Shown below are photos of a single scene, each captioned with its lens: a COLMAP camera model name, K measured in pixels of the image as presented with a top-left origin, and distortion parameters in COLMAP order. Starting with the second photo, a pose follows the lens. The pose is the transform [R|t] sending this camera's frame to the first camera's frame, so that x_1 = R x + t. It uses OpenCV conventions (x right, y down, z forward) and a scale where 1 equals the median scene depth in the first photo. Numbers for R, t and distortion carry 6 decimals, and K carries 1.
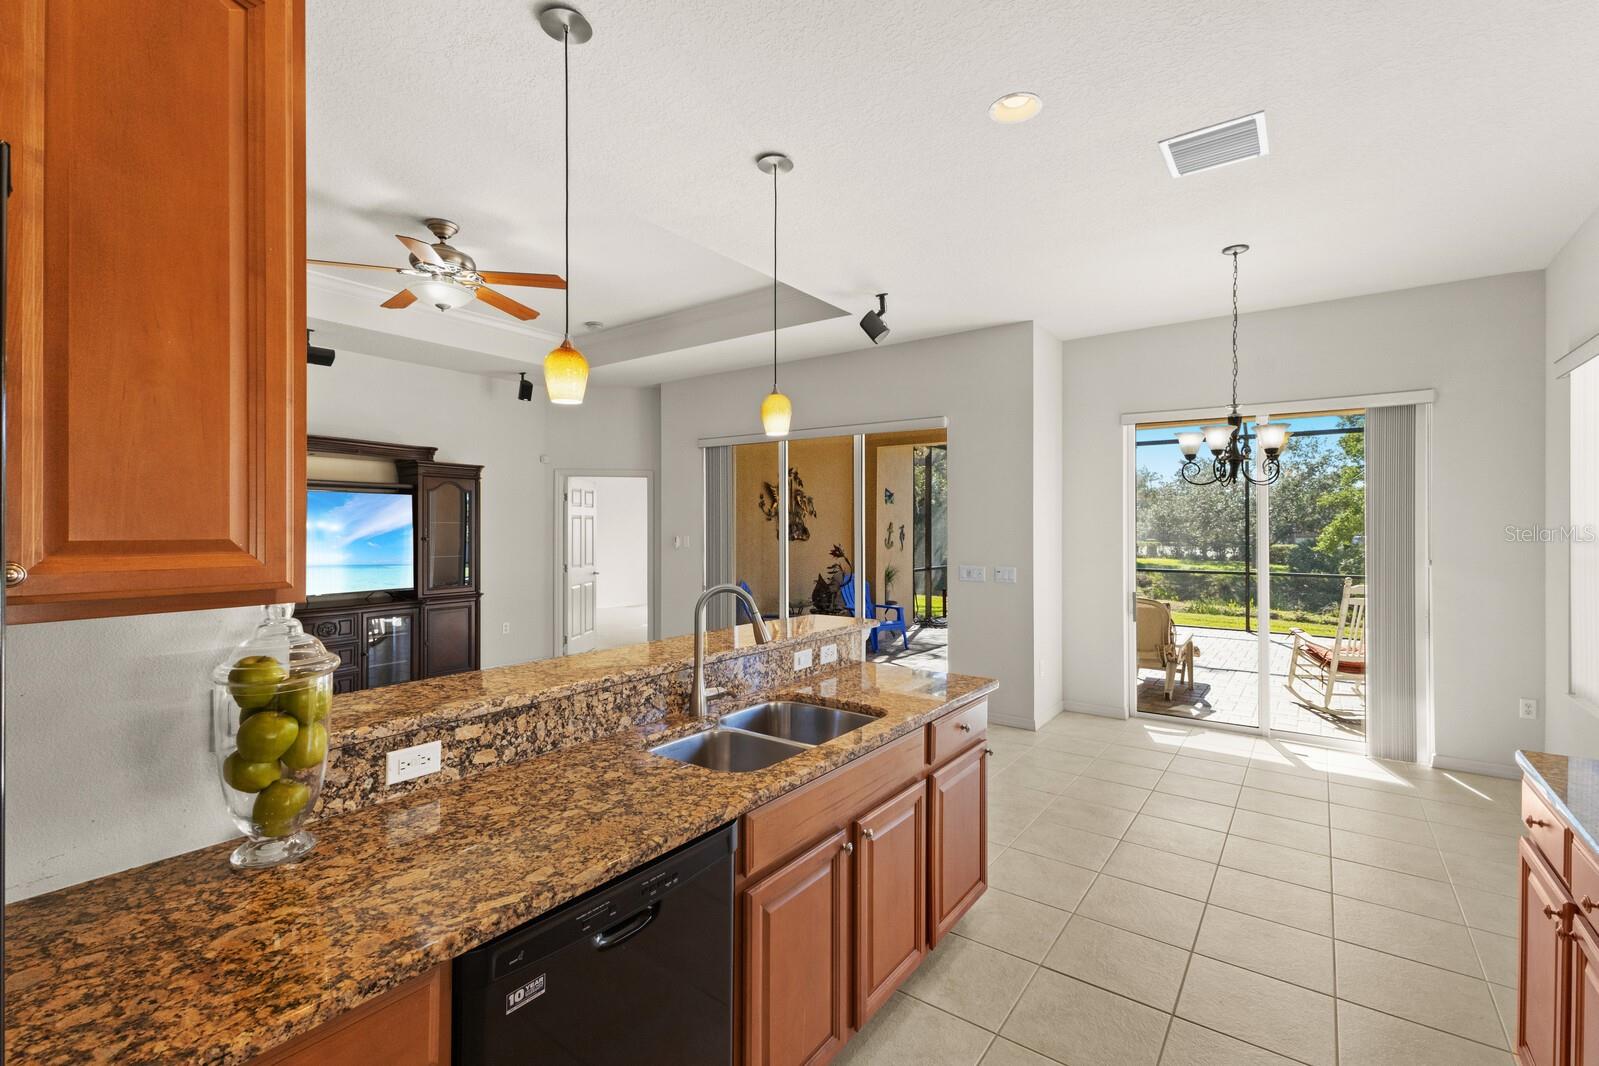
lens RADIAL K [[704.4, 0, 791.0], [0, 704.4, 524.5], [0, 0, 1]] dist [0.000965, -0.000013]
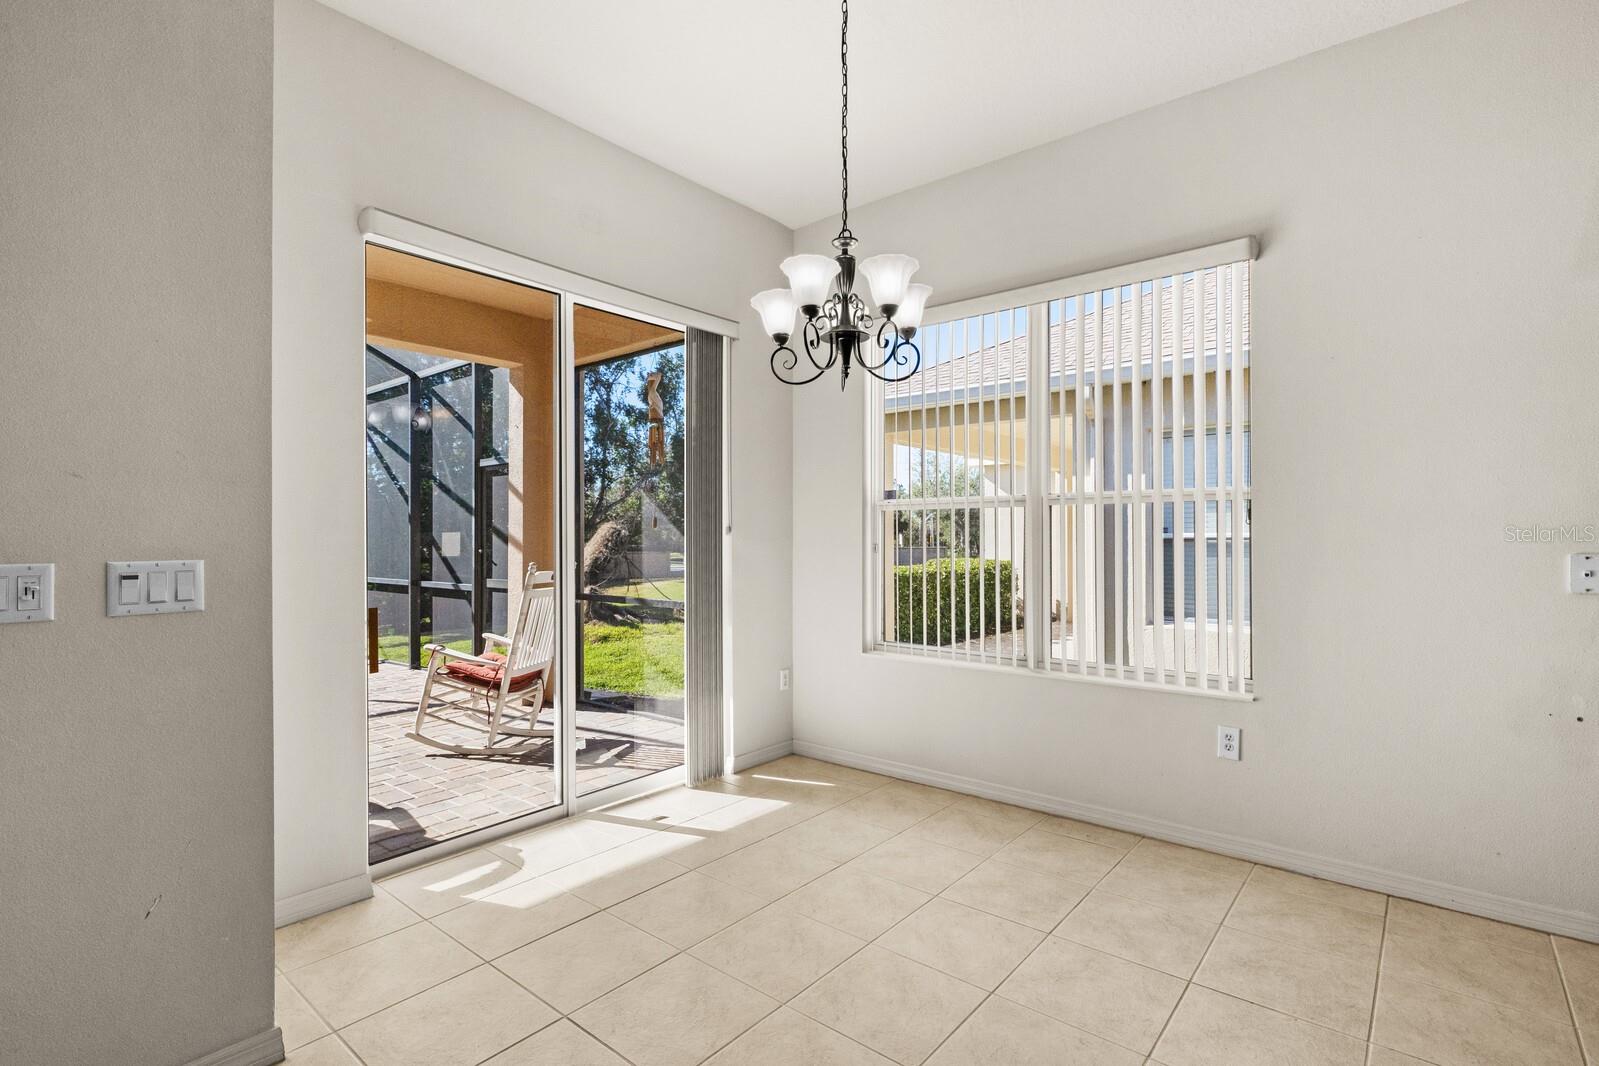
lens RADIAL K [[755.5, 0, 829.3], [0, 755.5, 532.0], [0, 0, 1]] dist [-0.002338, -0.000145]
pose [[0.046121, 0.002684, 0.998932, 0.013802], [-0.001317, 0.999996, -0.002626, 0.050842], [-0.998935, -0.001195, 0.046124, 0.724005]]
